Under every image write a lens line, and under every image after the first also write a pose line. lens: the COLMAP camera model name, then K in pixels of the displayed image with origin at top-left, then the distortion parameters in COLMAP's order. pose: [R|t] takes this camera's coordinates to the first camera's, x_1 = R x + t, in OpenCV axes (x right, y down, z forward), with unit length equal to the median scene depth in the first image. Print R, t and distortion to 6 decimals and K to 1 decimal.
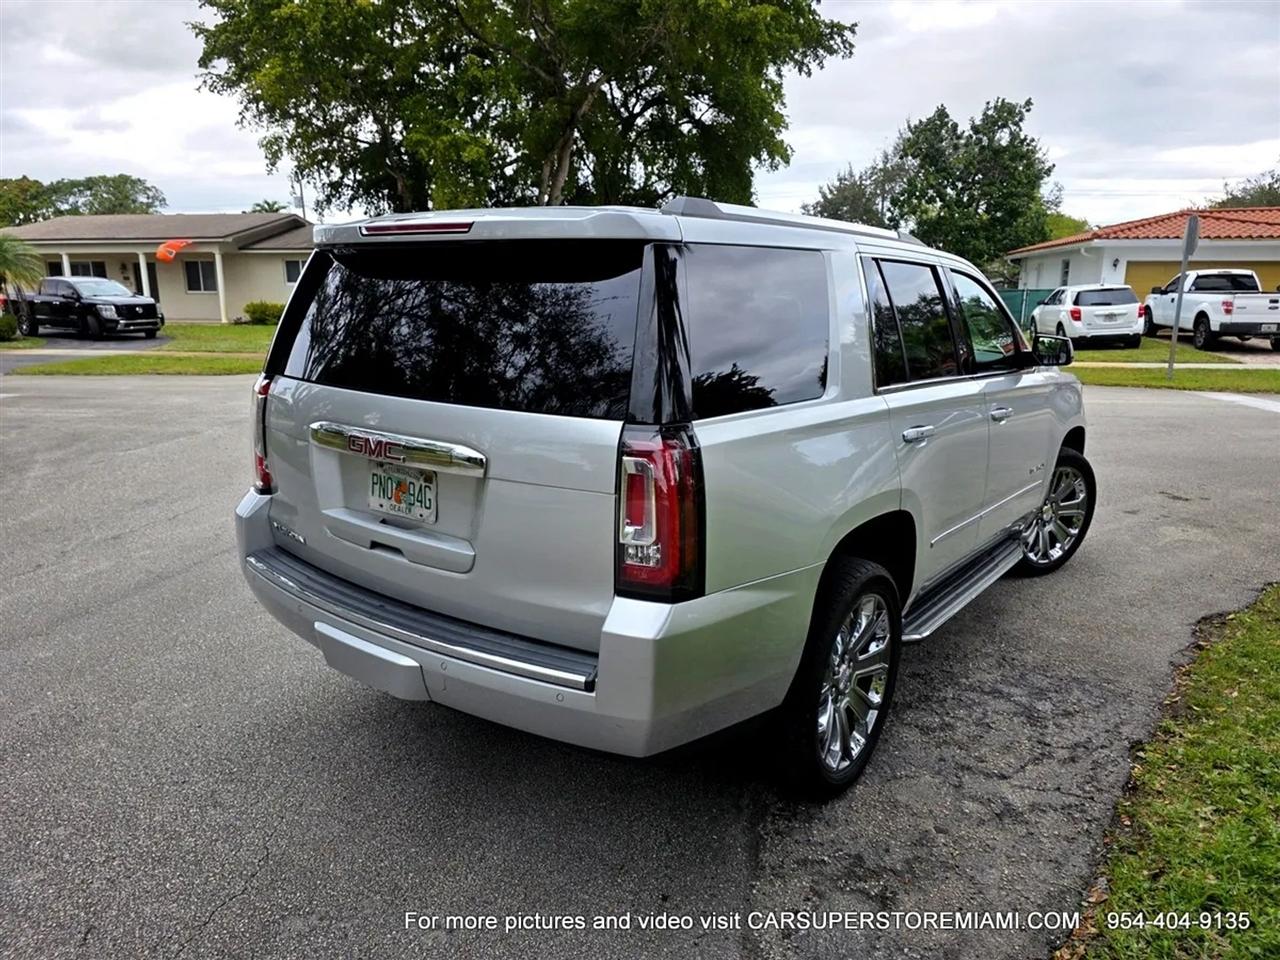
lens RADIAL K [[886.8, 0, 636.1], [0, 886.8, 483.0], [0, 0, 1]] dist [0.062164, -0.049025]
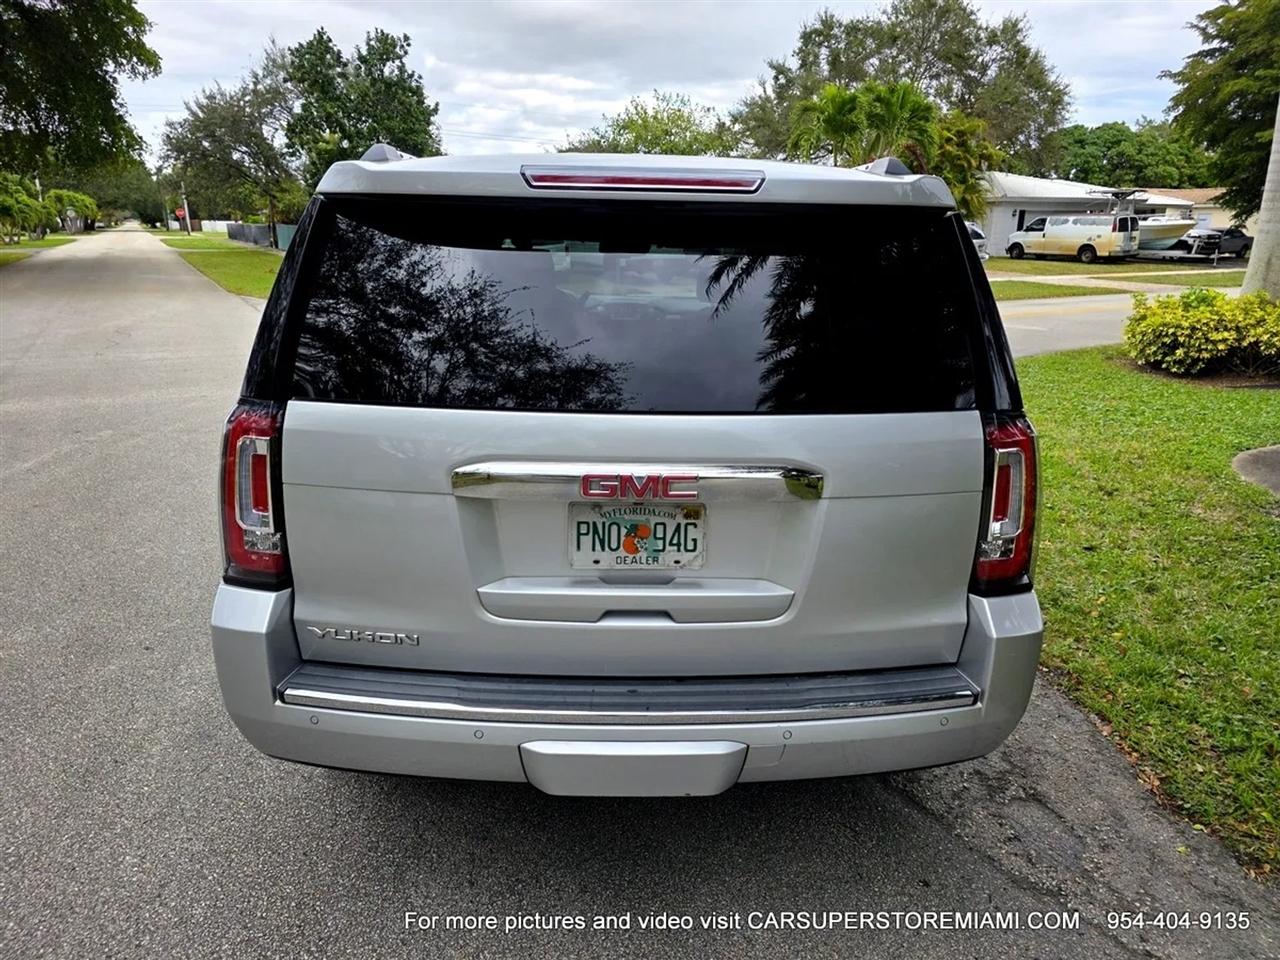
lens RADIAL K [[909.5, 0, 640.0], [0, 909.5, 480.0], [0, 0, 1]] dist [0.005040, 0.003590]
pose [[0.777571, -0.170554, 0.605223, -0.470866], [0.132115, 0.985340, 0.107935, -0.079428], [-0.614759, -0.003968, 0.788705, 0.253144]]
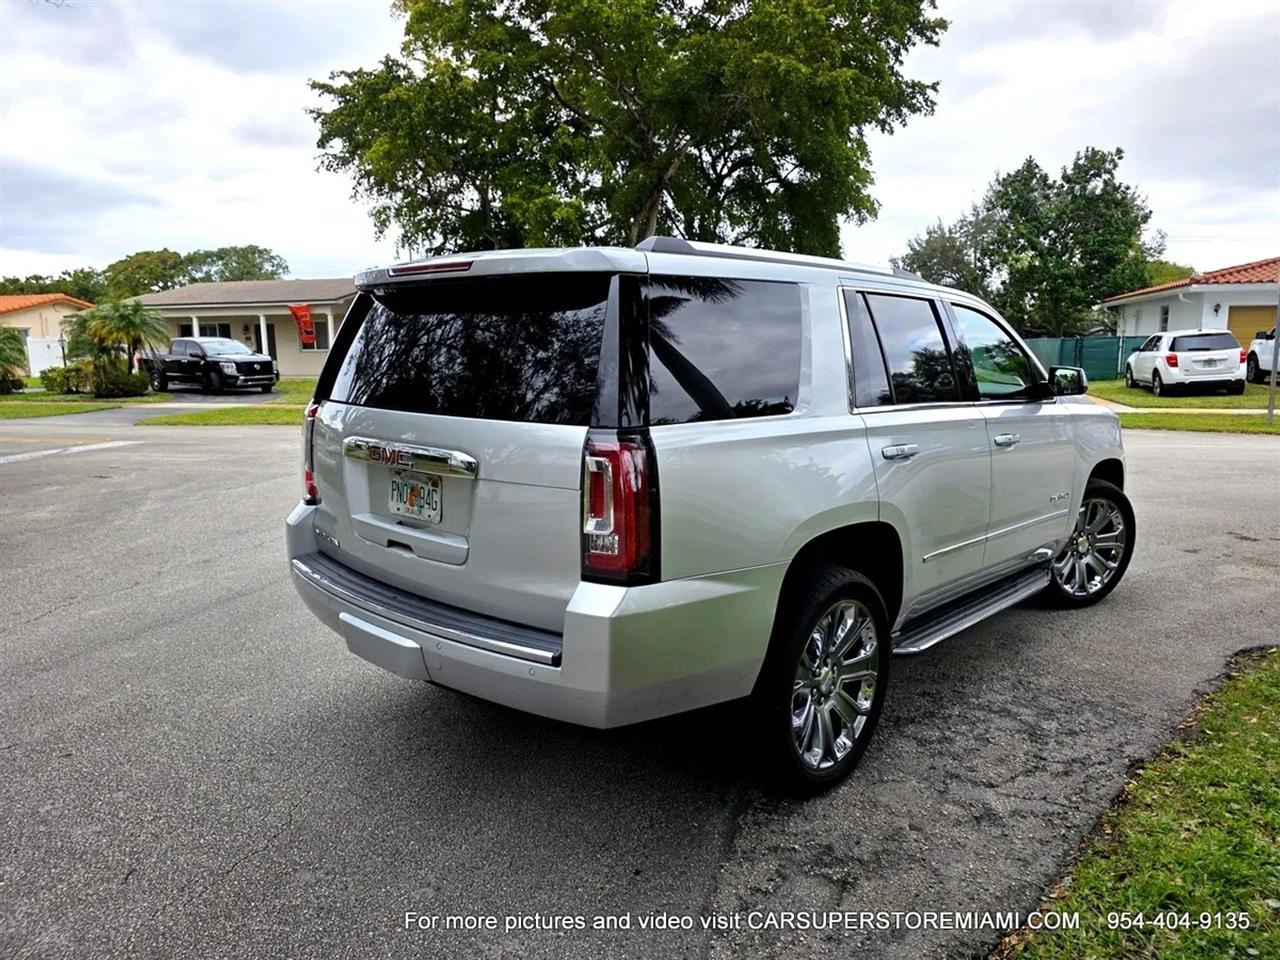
lens RADIAL K [[887.5, 0, 642.1], [0, 887.5, 465.4], [0, 0, 1]] dist [0.069296, -0.057637]
pose [[0.994962, 0.001330, -0.100248, 0.086377], [-0.009304, 0.996821, -0.079122, 0.036103], [0.099824, 0.079656, 0.991811, -0.064657]]
